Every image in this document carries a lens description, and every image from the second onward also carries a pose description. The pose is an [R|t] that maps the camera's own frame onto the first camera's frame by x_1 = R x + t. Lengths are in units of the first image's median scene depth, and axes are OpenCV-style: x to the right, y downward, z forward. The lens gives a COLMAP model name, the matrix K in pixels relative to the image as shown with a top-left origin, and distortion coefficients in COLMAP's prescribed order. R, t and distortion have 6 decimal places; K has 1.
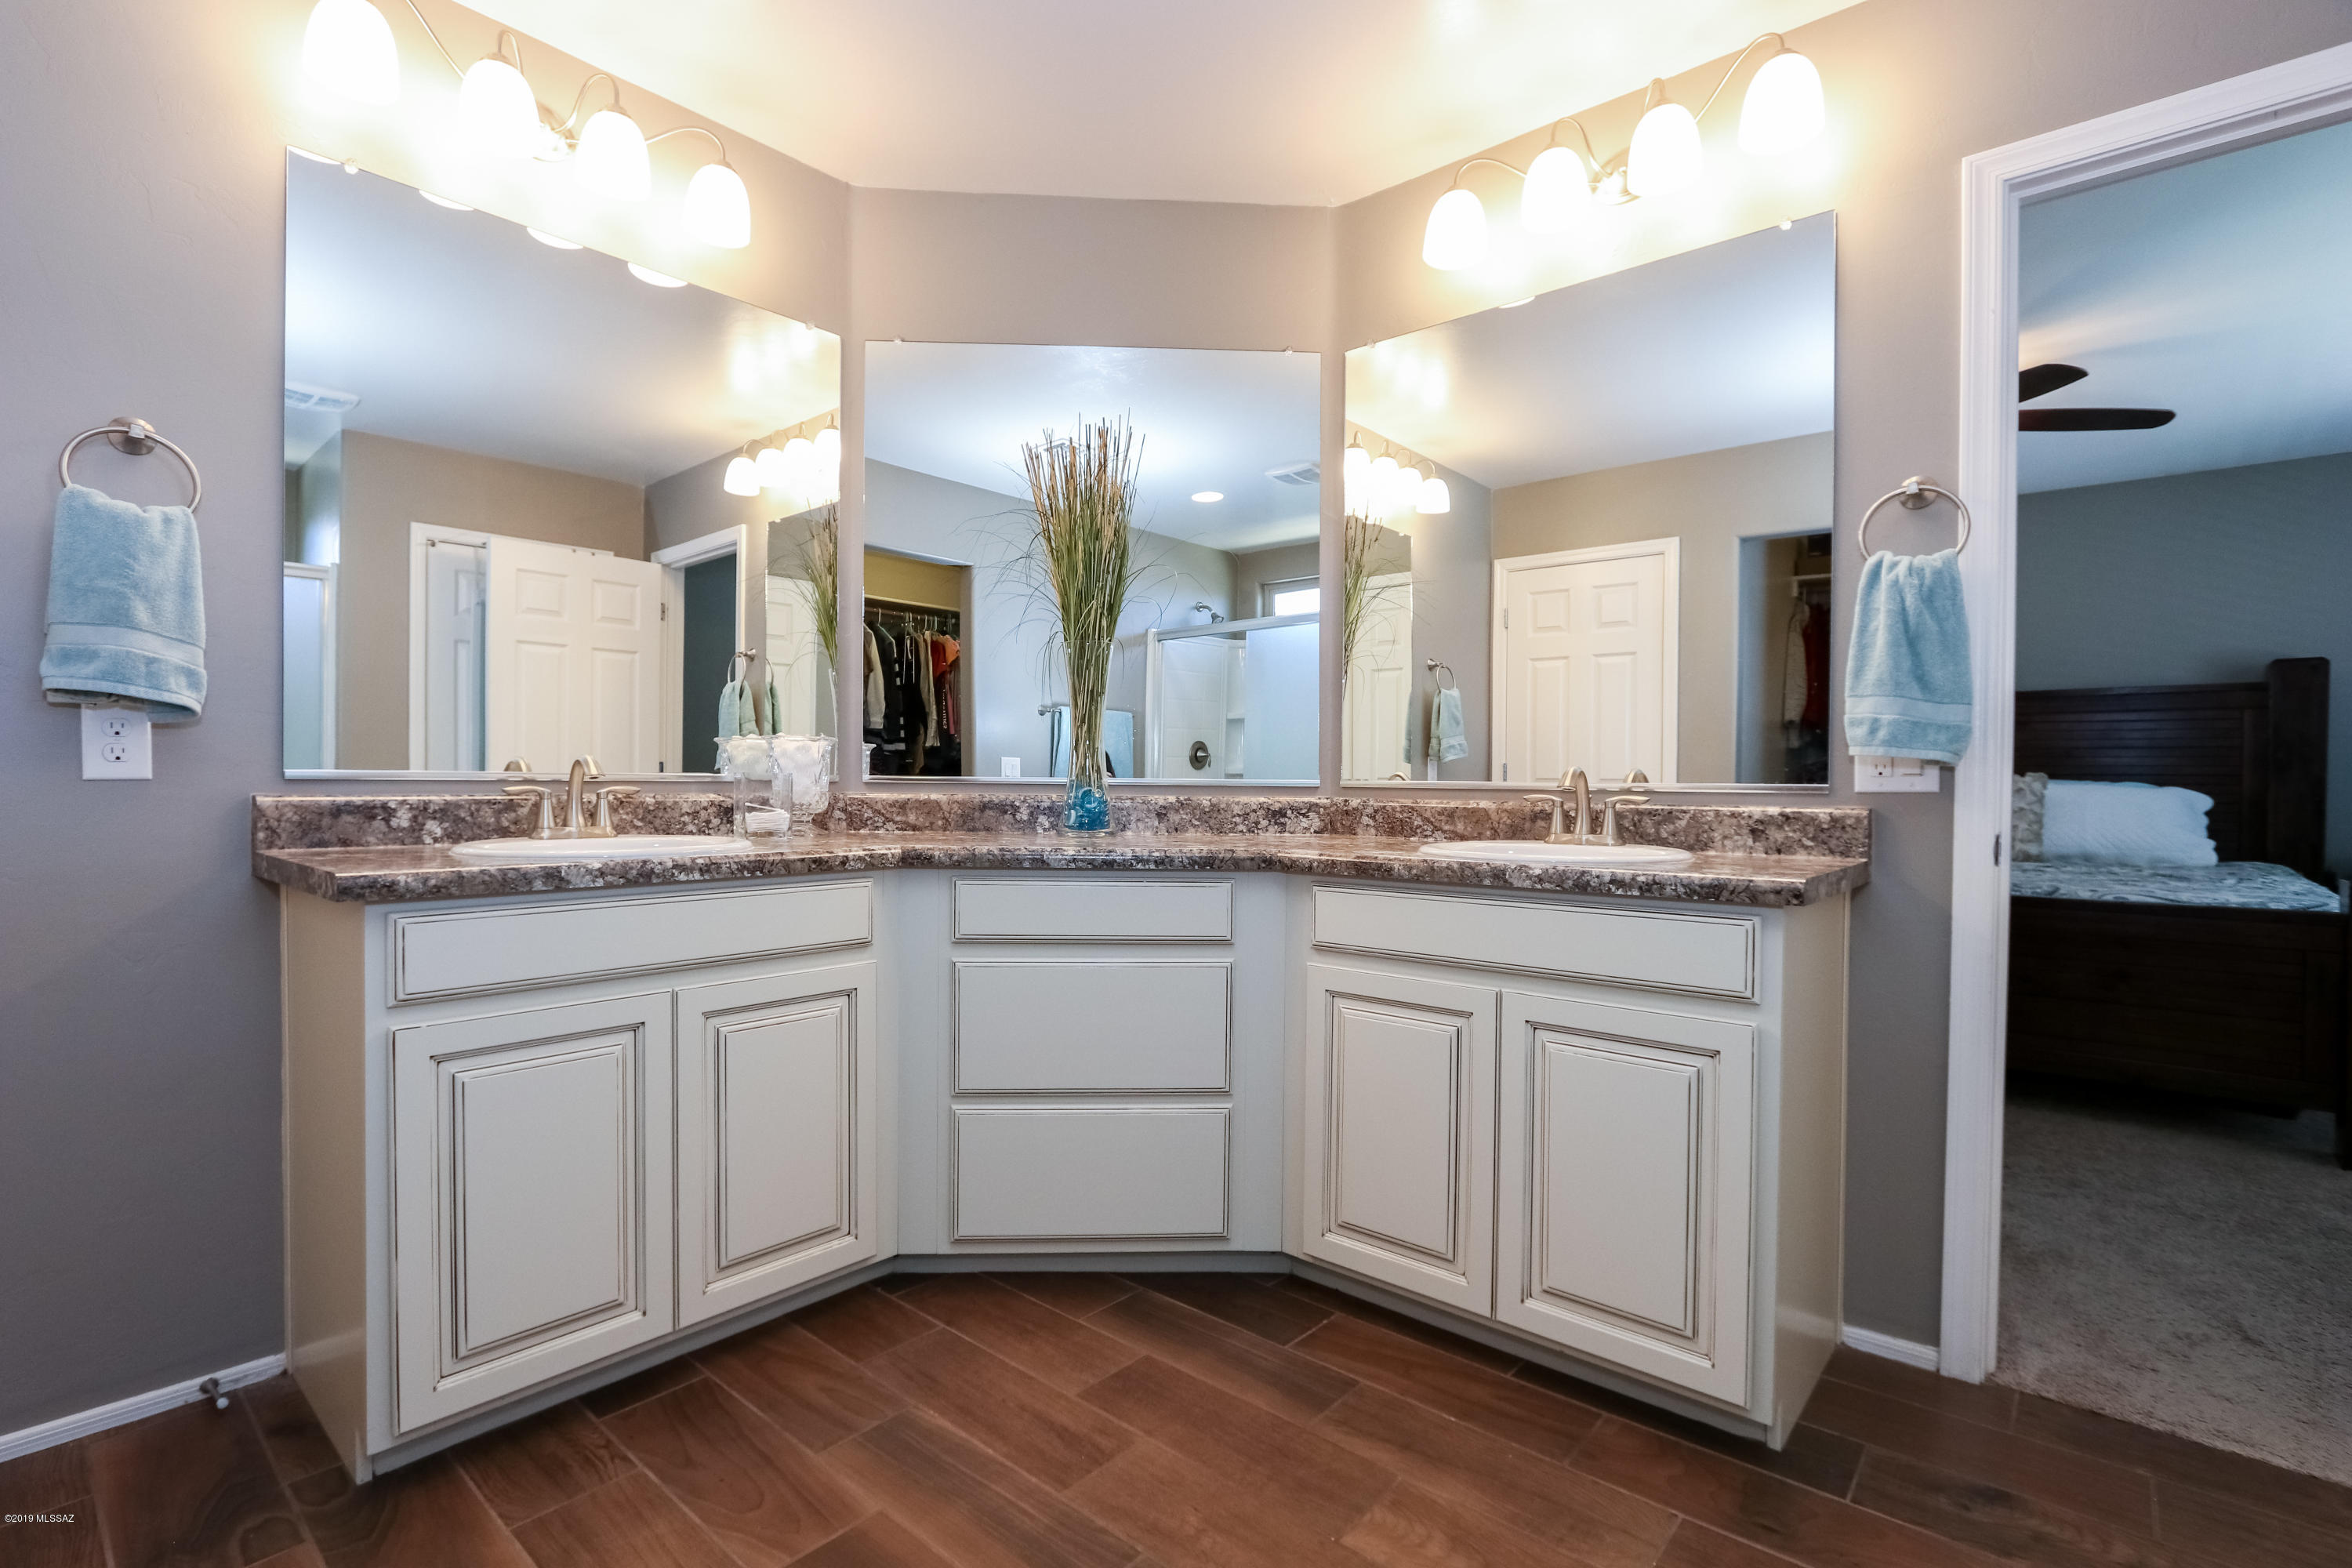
lens RADIAL K [[1090.6, 0, 1150.9], [0, 1090.6, 791.5], [0, 0, 1]] dist [-0.014603, 0.001035]
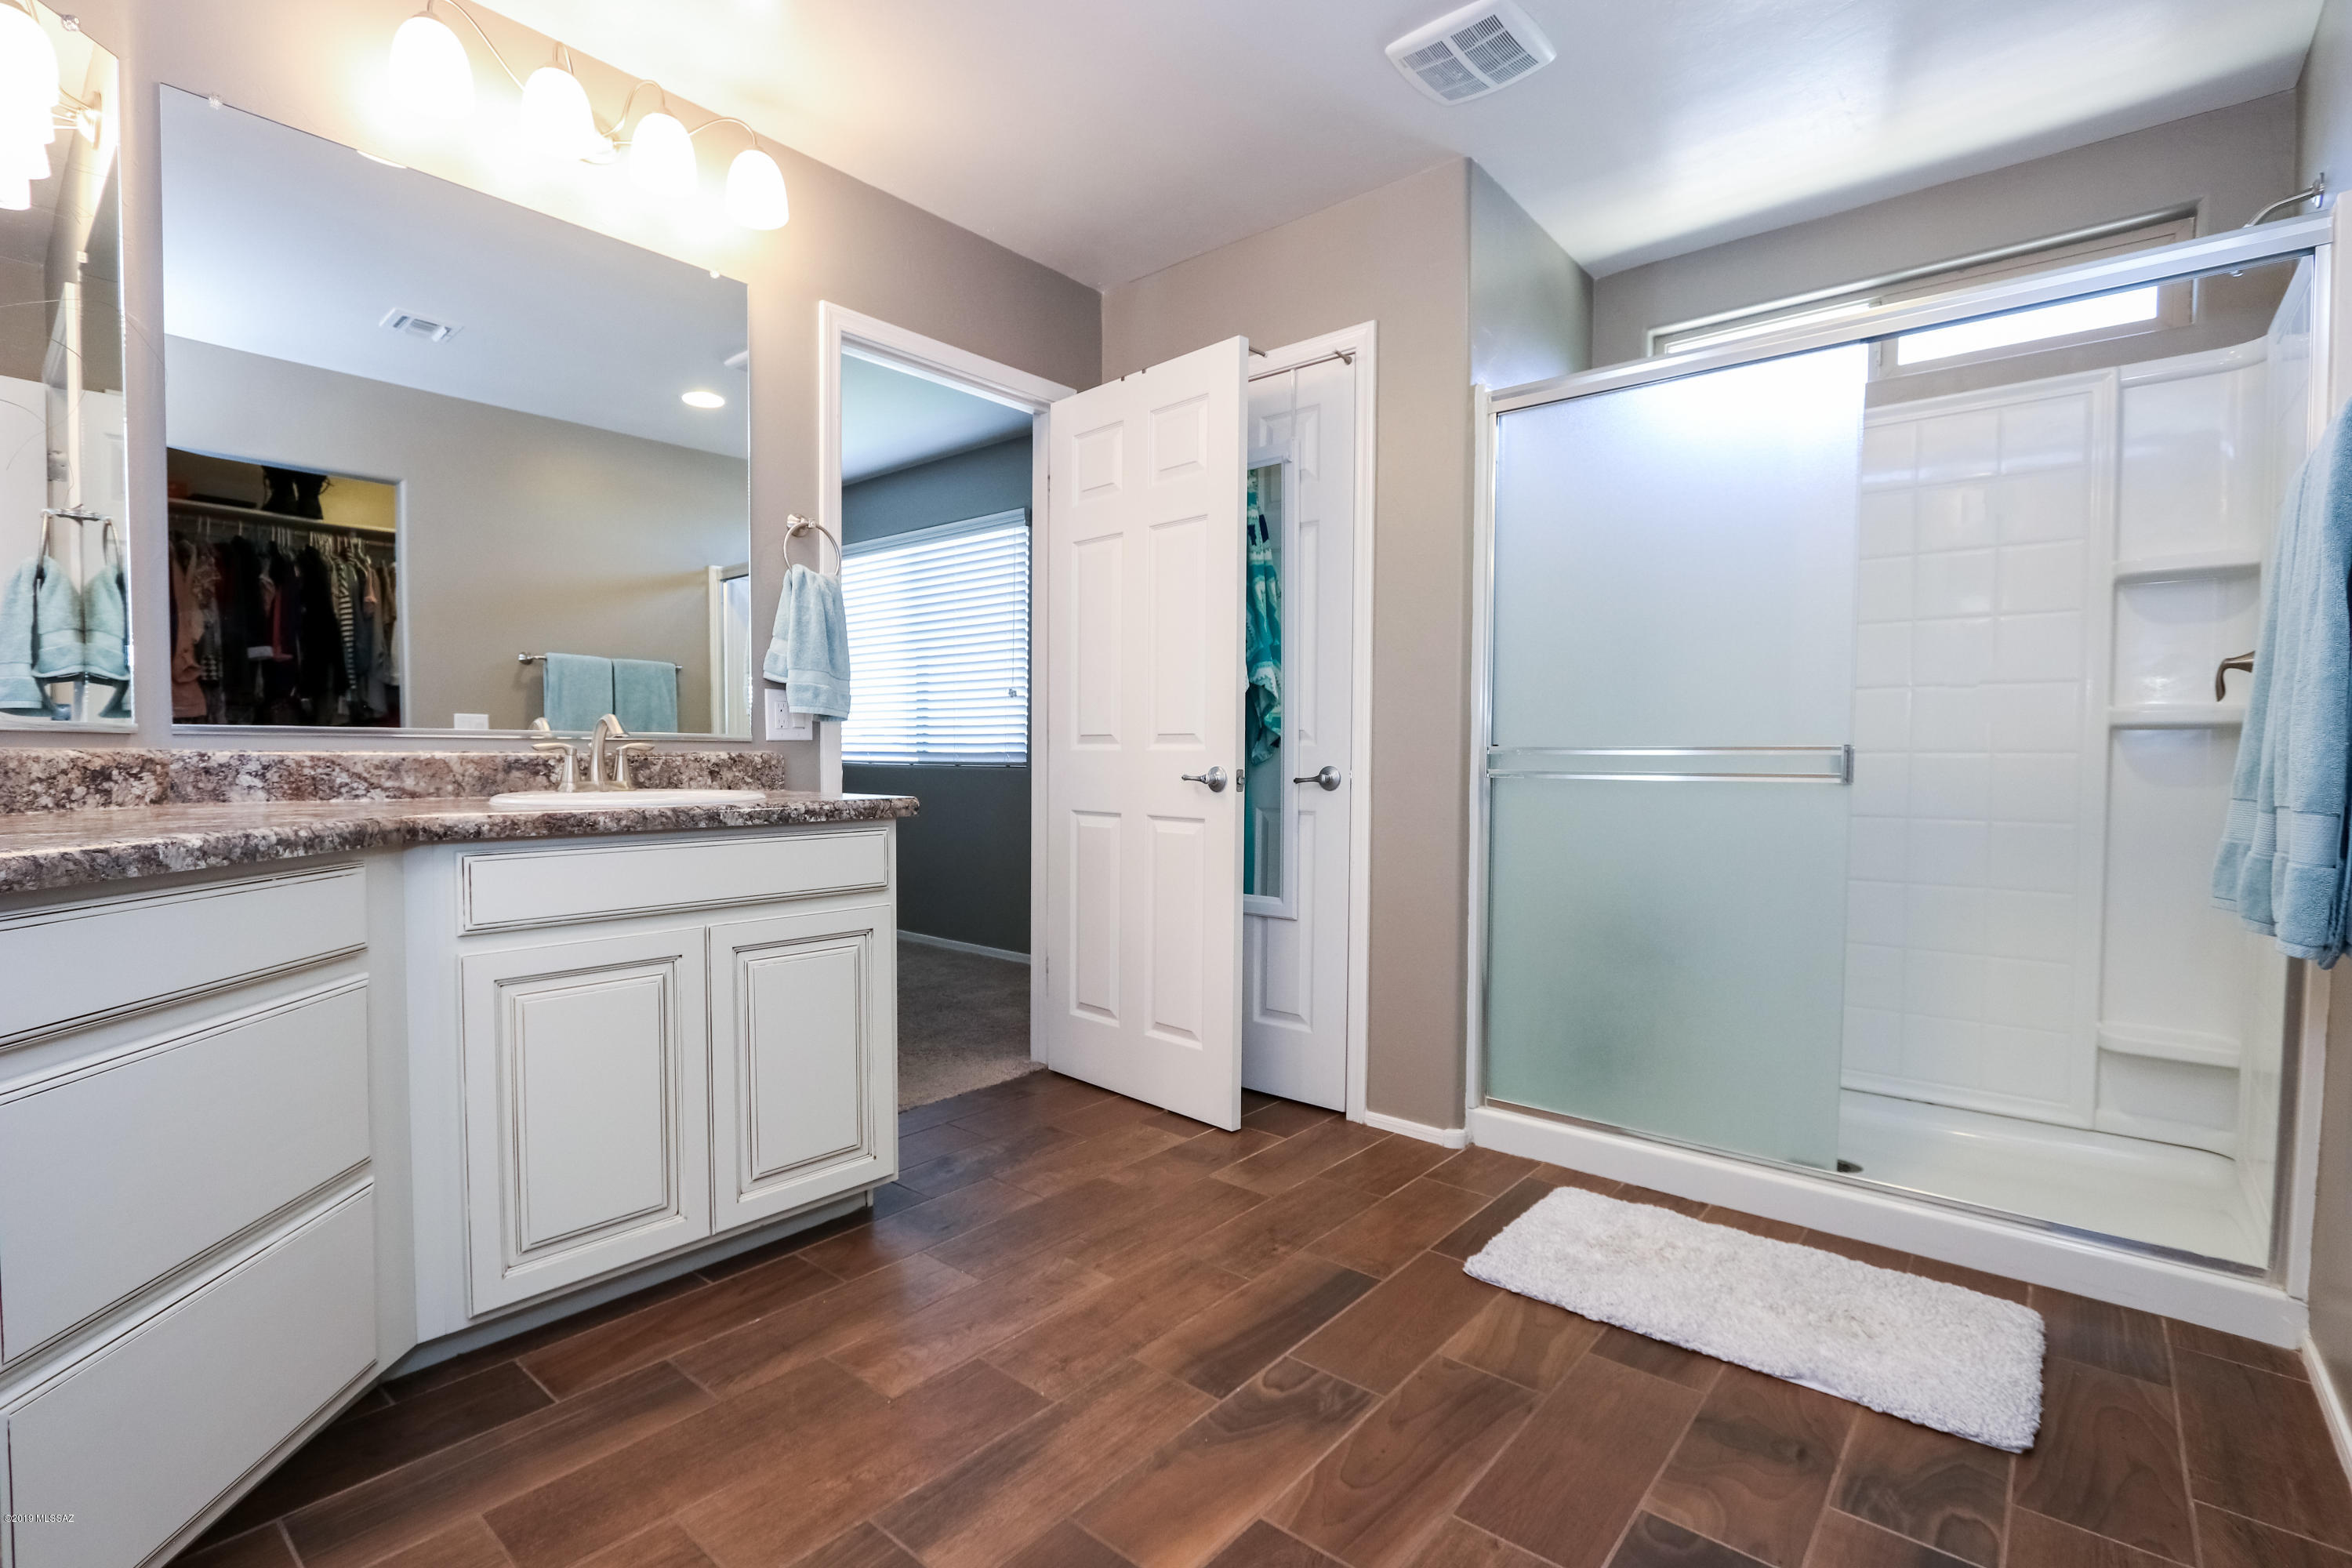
lens RADIAL K [[1090.6, 0, 1150.9], [0, 1090.6, 791.5], [0, 0, 1]] dist [-0.014603, 0.001035]
pose [[-0.016177, -0.043508, 0.998922, -0.711535], [0.004874, 0.999038, 0.043592, 0.007797], [-0.999857, 0.005574, -0.015949, 0.566542]]
